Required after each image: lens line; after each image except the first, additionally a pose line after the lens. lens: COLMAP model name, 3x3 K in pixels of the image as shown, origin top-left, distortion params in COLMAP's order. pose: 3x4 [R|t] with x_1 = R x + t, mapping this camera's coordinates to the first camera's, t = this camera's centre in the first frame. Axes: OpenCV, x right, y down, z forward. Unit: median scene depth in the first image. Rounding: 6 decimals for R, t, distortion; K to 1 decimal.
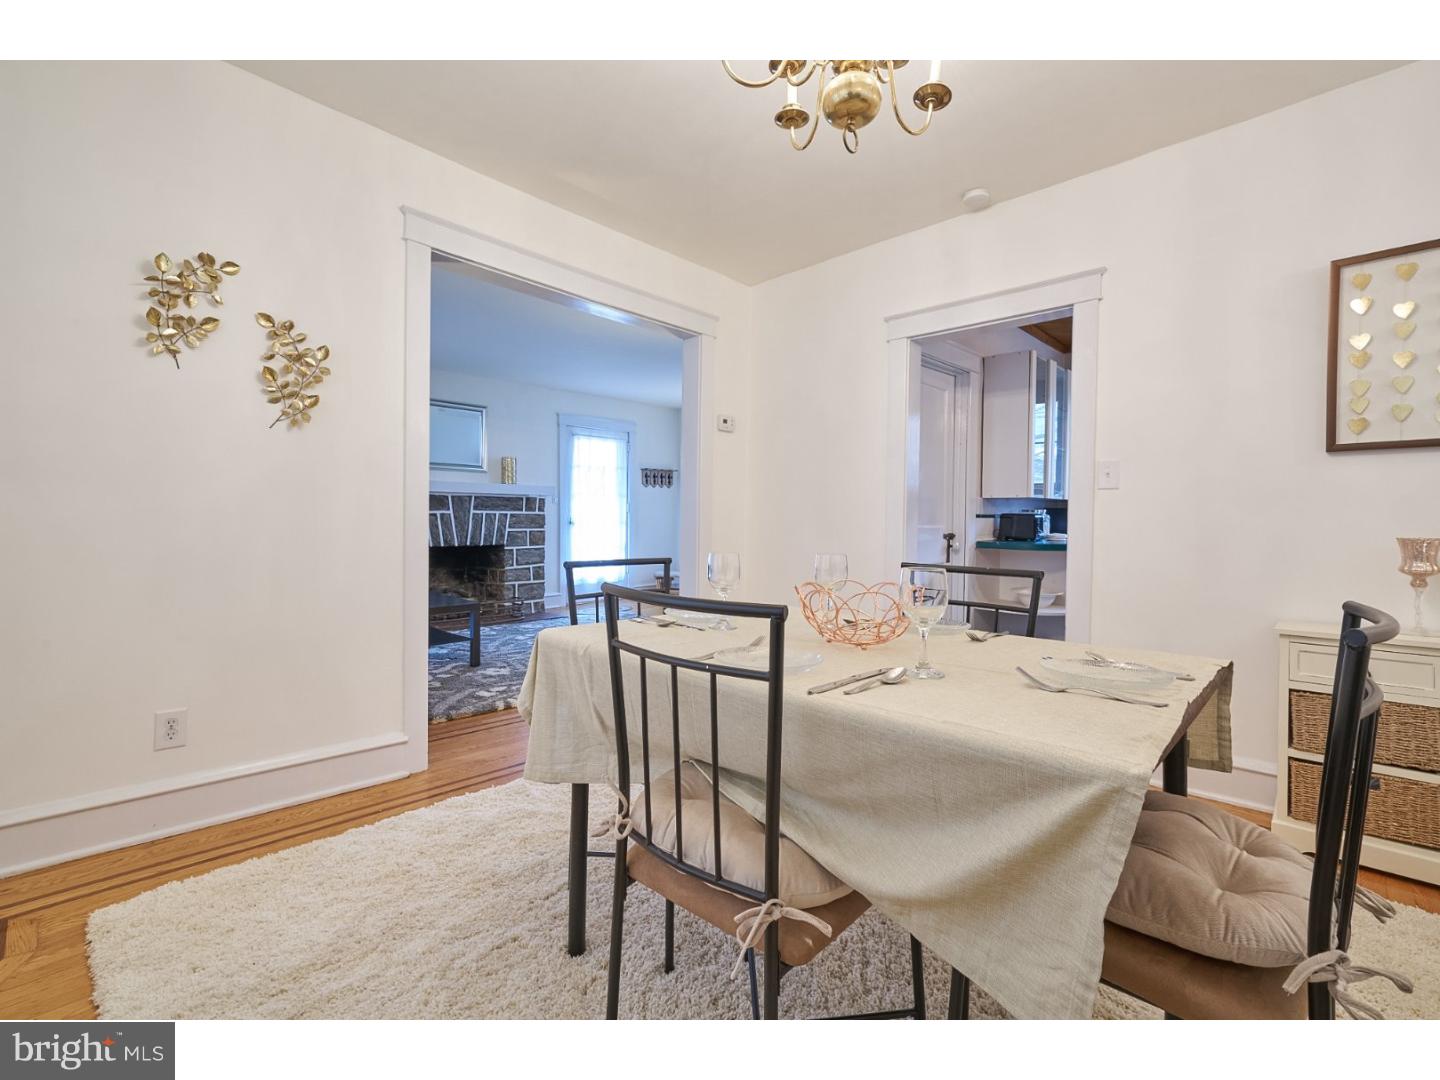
lens RADIAL K [[636.9, 0, 719.8], [0, 636.9, 522.6], [0, 0, 1]] dist [-0.002586, -0.000185]
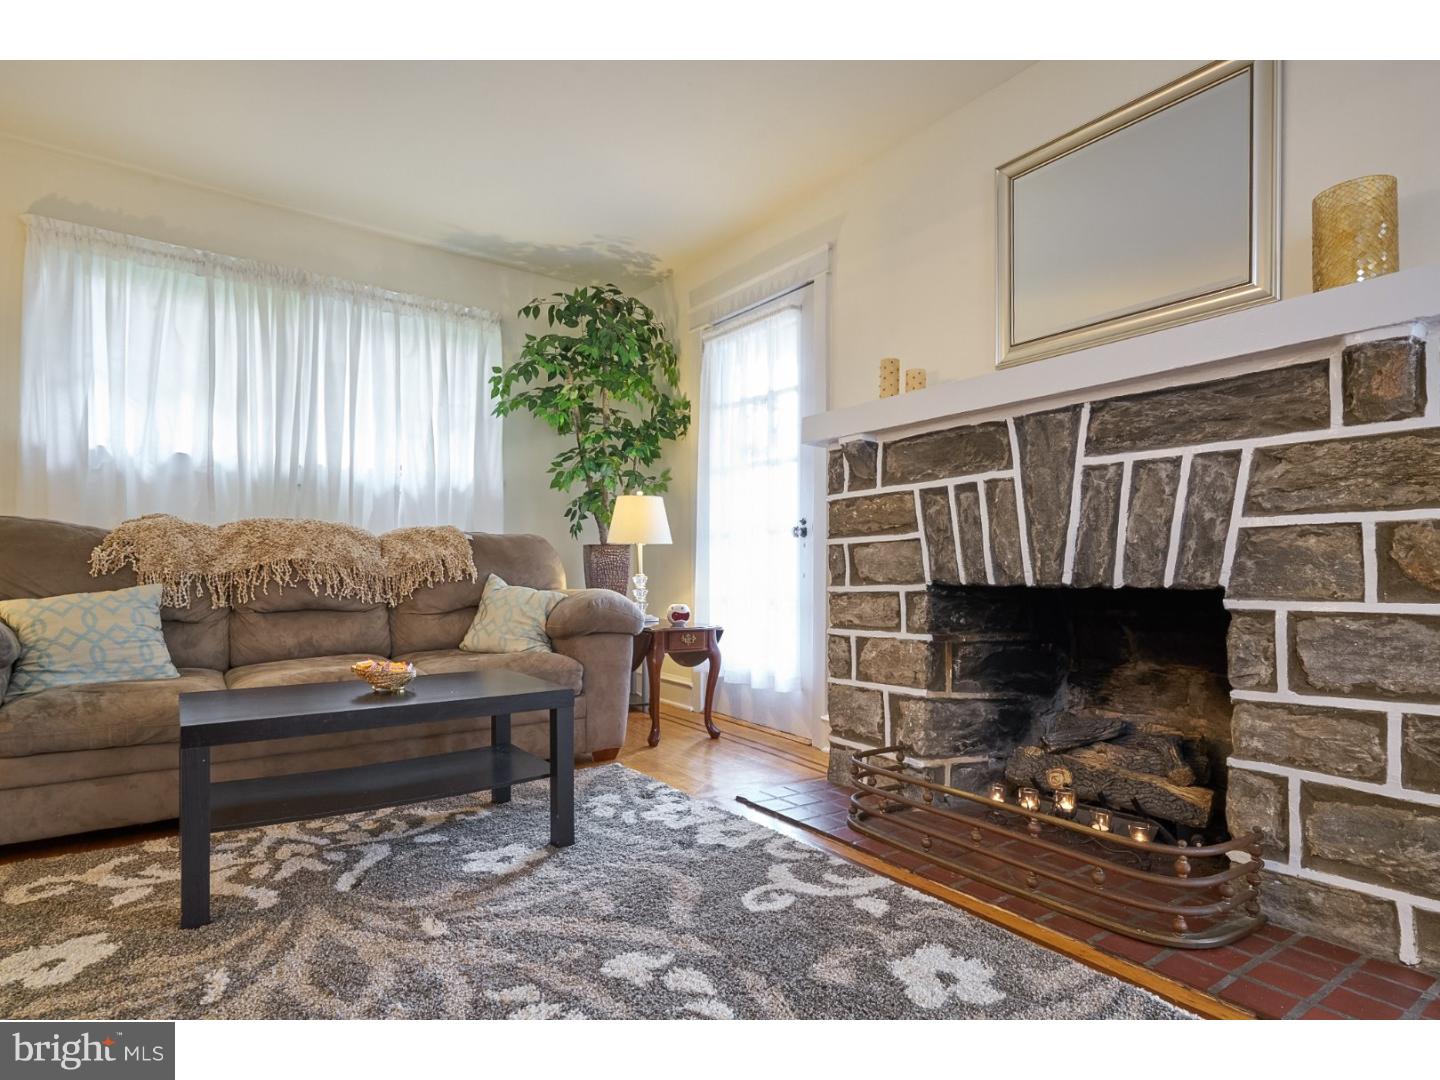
lens RADIAL K [[774.4, 0, 731.2], [0, 774.4, 568.3], [0, 0, 1]] dist [0.010580, -0.000155]
pose [[-0.171318, -0.018221, -0.985047, -0.033986], [-0.016160, 0.999746, -0.015683, 0.033866], [0.985083, 0.013232, -0.171569, 0.856150]]
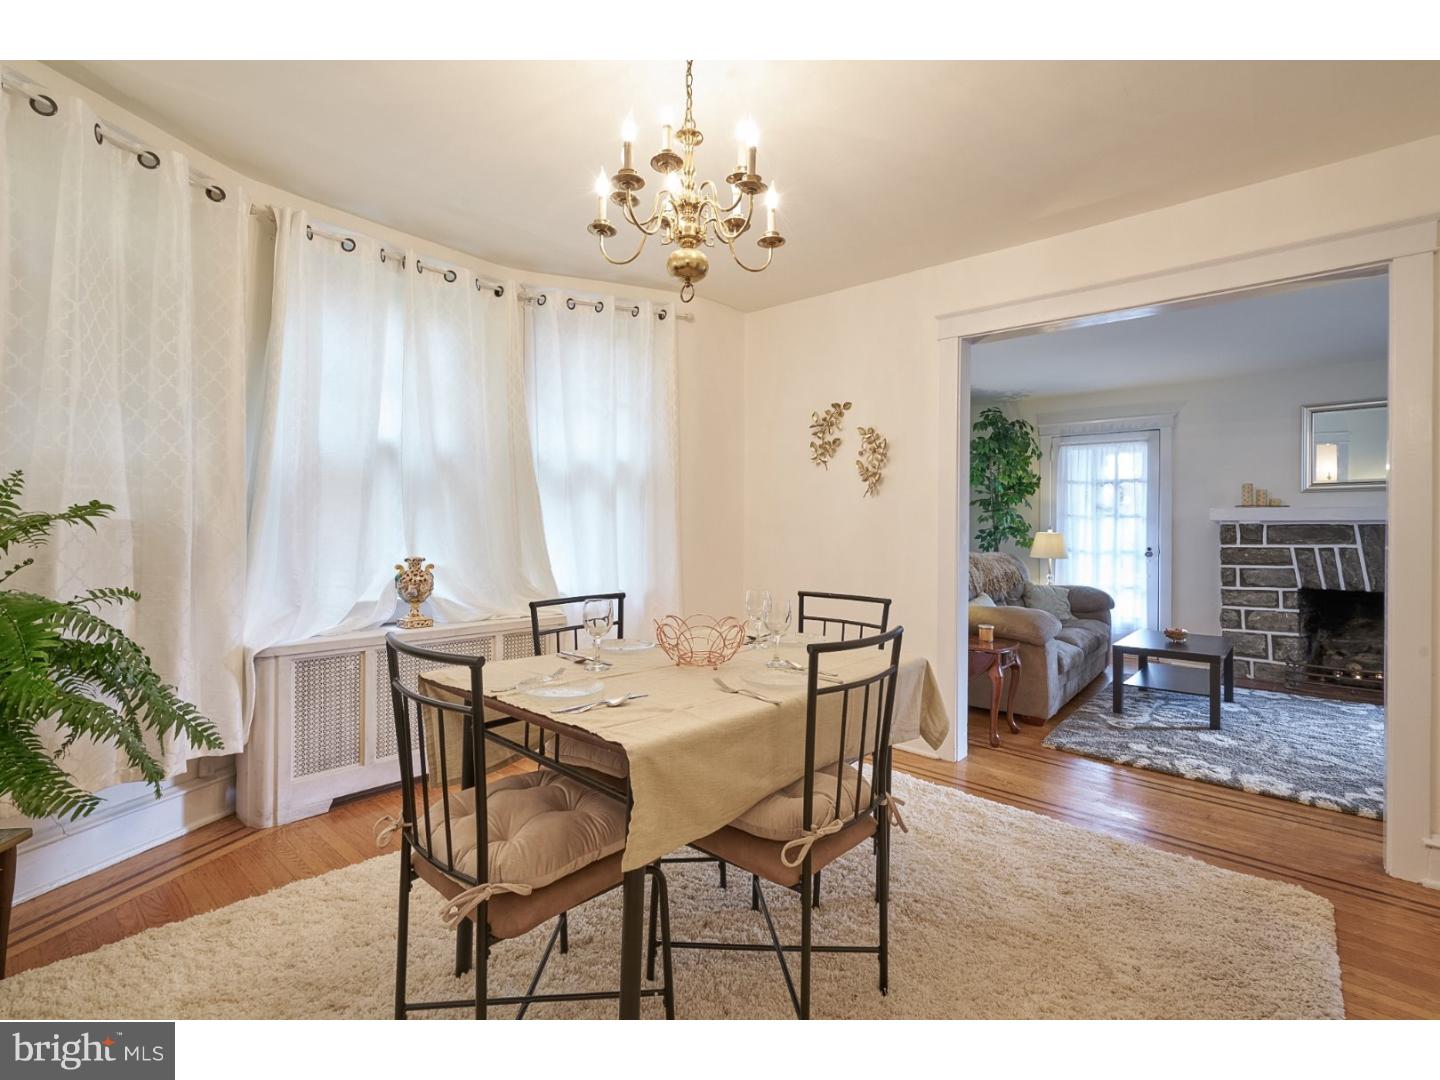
lens RADIAL K [[650.0, 0, 718.5], [0, 650.0, 528.4], [0, 0, 1]] dist [-0.002817, 0.000586]
pose [[0.029246, -0.014941, -0.999461, 0.304140], [-0.015450, 0.999762, -0.015397, -0.012946], [0.999453, 0.015892, 0.029009, 0.195357]]
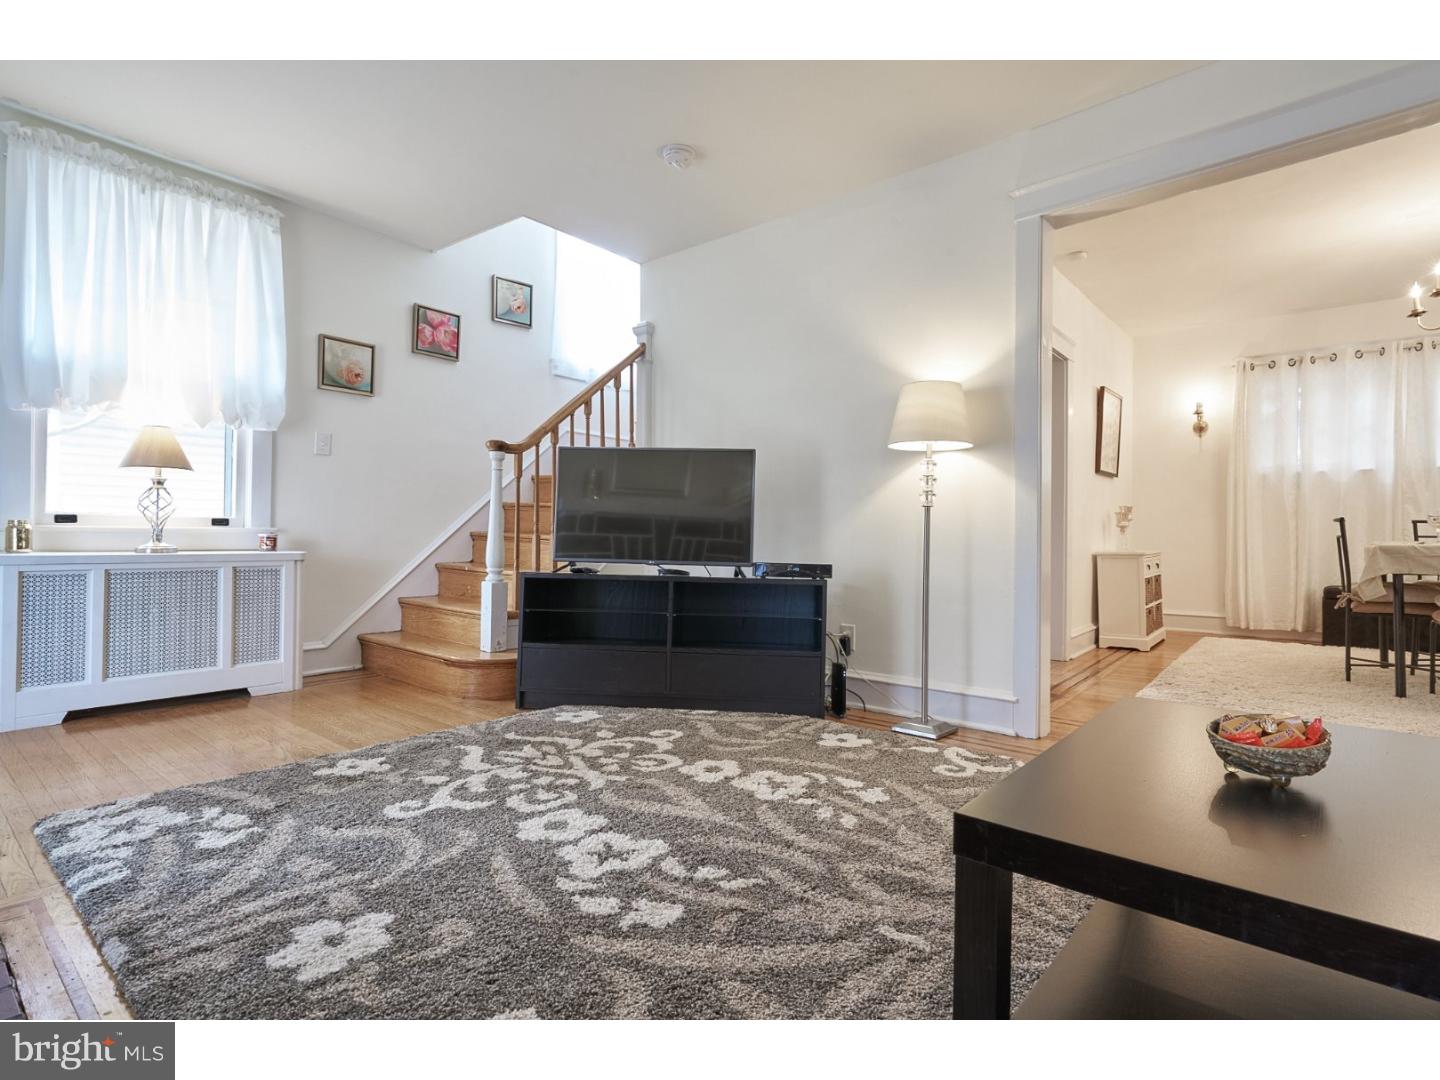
lens RADIAL K [[717.4, 0, 727.9], [0, 717.4, 533.4], [0, 0, 1]] dist [0.003731, -0.000127]
pose [[-0.055759, -0.005245, 0.998430, -0.460079], [-0.002469, 0.999984, 0.005115, 0.030381], [-0.998441, -0.002180, -0.055771, 0.783125]]
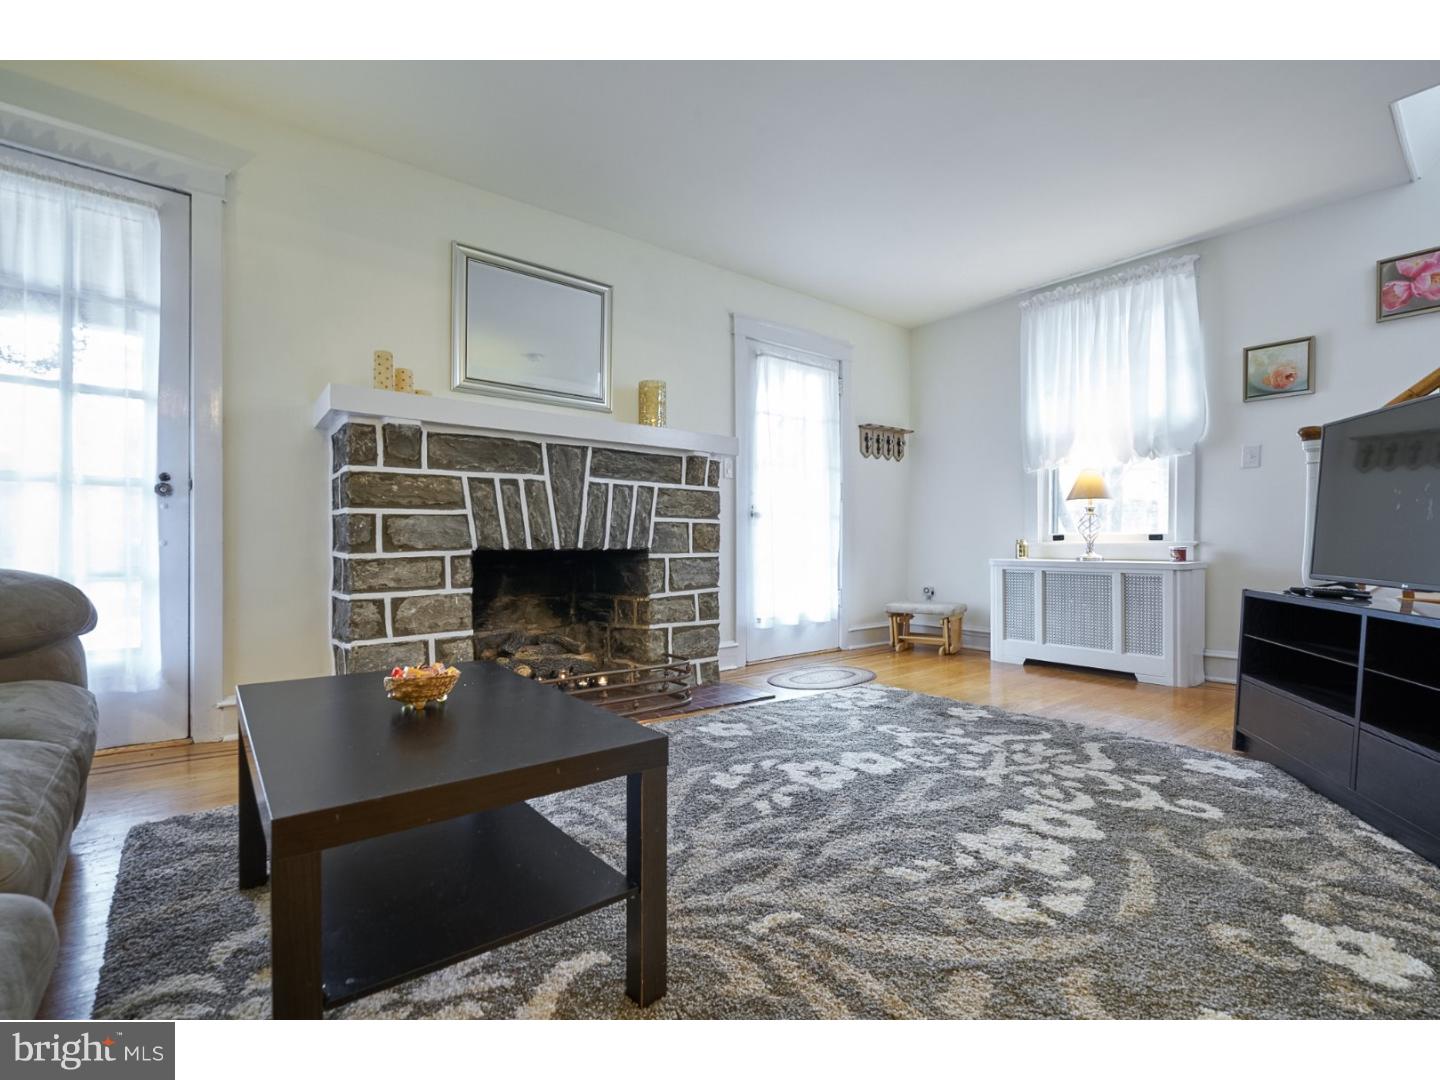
lens RADIAL K [[650.0, 0, 718.5], [0, 650.0, 548.7], [0, 0, 1]] dist [-0.002817, 0.000586]
pose [[0.990743, -0.007364, -0.135554, -0.210125], [0.006533, 0.999957, -0.006576, 0.037305], [0.135596, 0.005629, 0.990748, 0.491549]]
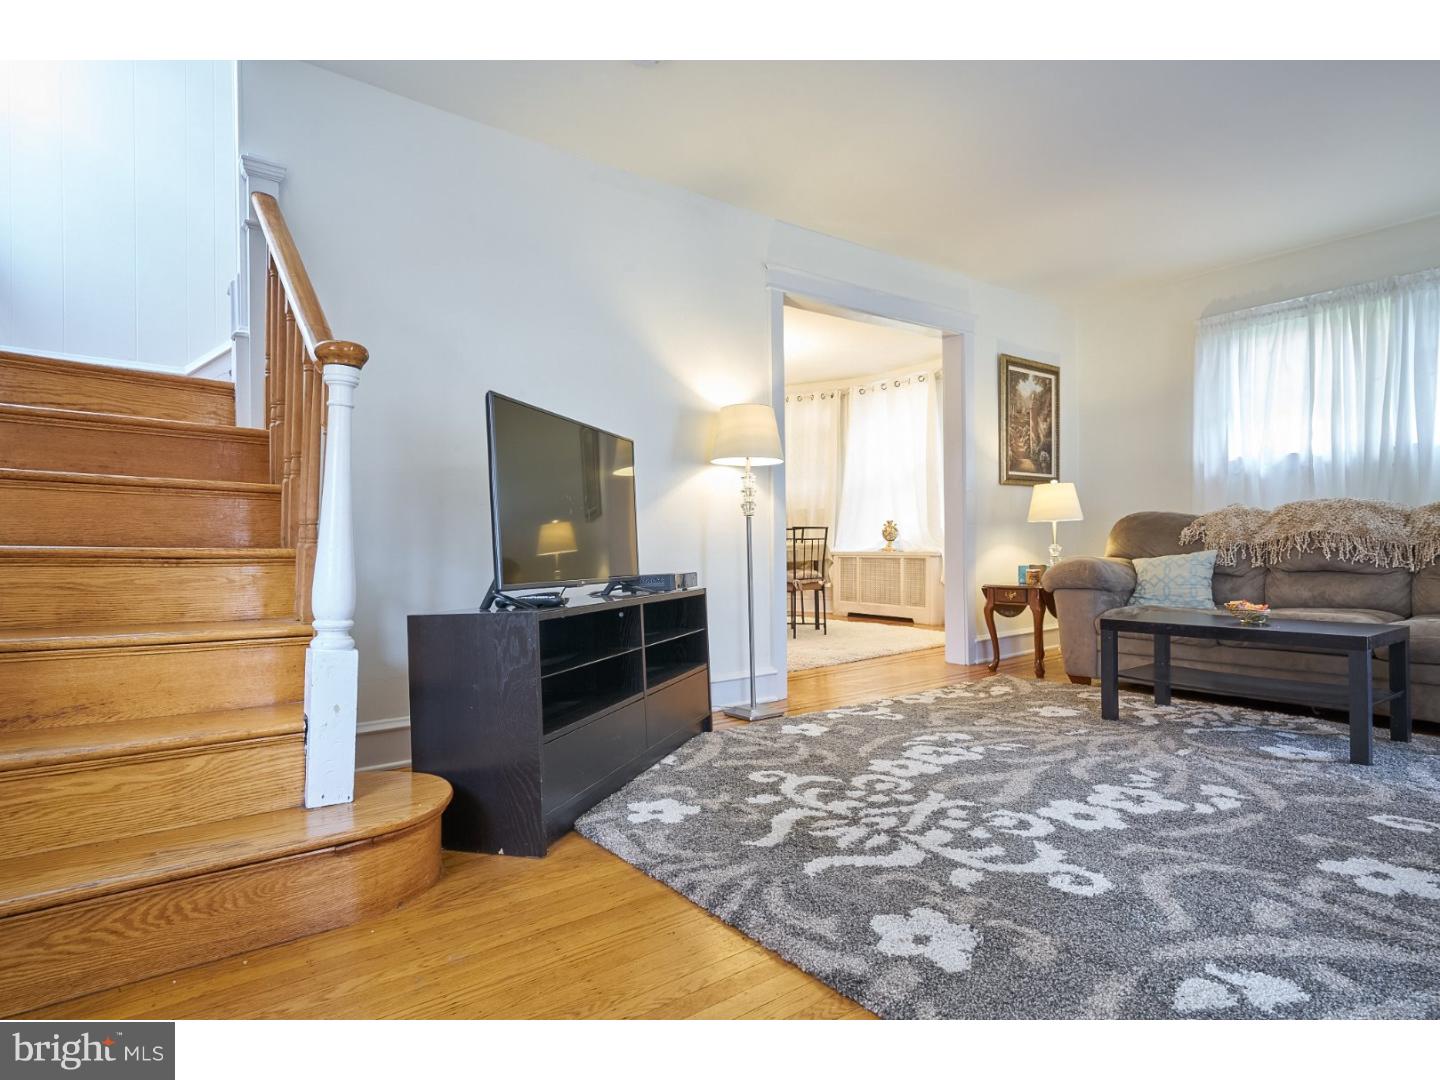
lens RADIAL K [[771.5, 0, 705.5], [0, 771.5, 539.7], [0, 0, 1]] dist [0.011255, 0.001330]
pose [[-0.985599, -0.002771, 0.169079, -0.080062], [-0.002003, 0.999987, 0.004714, 0.030066], [-0.169089, 0.004307, -0.985591, 1.173033]]
